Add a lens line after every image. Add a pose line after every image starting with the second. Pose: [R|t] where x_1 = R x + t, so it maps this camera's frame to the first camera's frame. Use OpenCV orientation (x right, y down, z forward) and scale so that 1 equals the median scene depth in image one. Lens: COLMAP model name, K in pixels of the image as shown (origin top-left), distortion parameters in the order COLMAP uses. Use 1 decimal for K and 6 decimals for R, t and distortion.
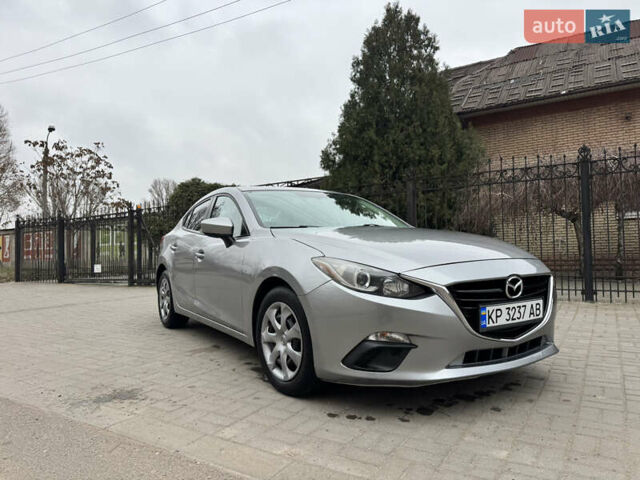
lens RADIAL K [[445.8, 0, 324.1], [0, 445.8, 239.7], [0, 0, 1]] dist [0.082714, -0.097441]
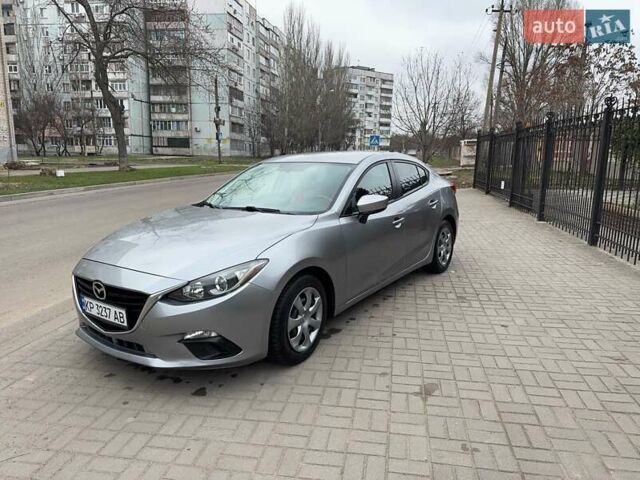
lens RADIAL K [[445.6, 0, 328.1], [0, 445.6, 236.2], [0, 0, 1]] dist [0.074142, -0.084482]
pose [[0.388504, 0.194875, -0.900605, 1.719563], [0.014826, 0.975932, 0.217570, -0.289680], [0.921328, -0.097879, 0.376264, 1.127751]]
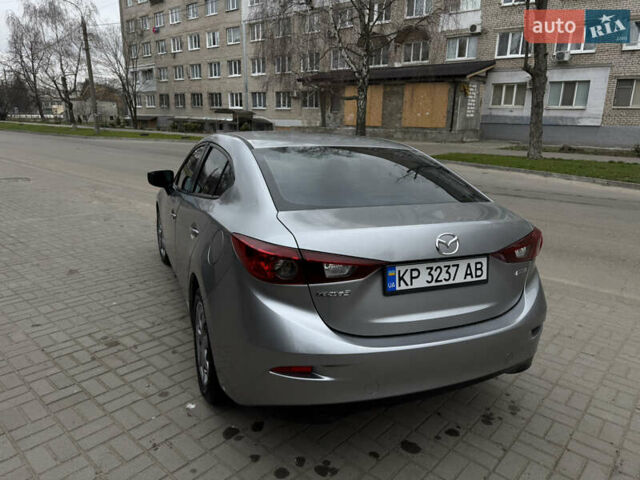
lens RADIAL K [[448.9, 0, 318.8], [0, 448.9, 240.0], [0, 0, 1]] dist [0.061831, -0.078476]
pose [[-0.985989, -0.043367, 0.161073, -0.558196], [-0.006571, 0.974962, 0.222273, -0.212471], [-0.166679, 0.218100, -0.961588, 3.491267]]
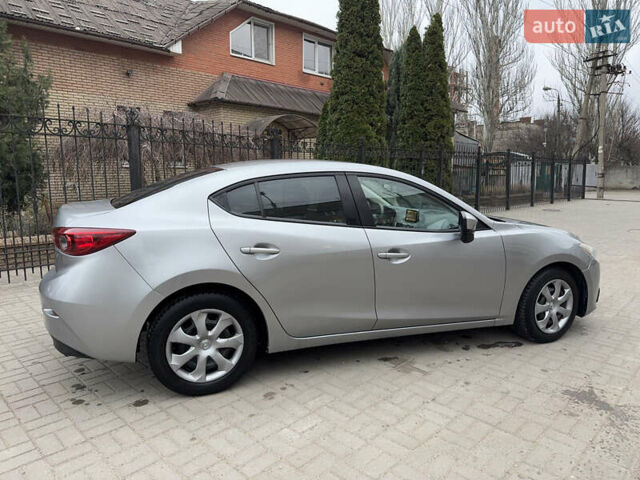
lens RADIAL K [[445.0, 0, 318.7], [0, 445.0, 246.0], [0, 0, 1]] dist [0.060813, -0.070075]
pose [[0.211807, -0.129051, 0.968754, -1.812767], [-0.030285, 0.989901, 0.138490, -0.143496], [-0.976842, -0.058672, 0.205760, 1.608434]]
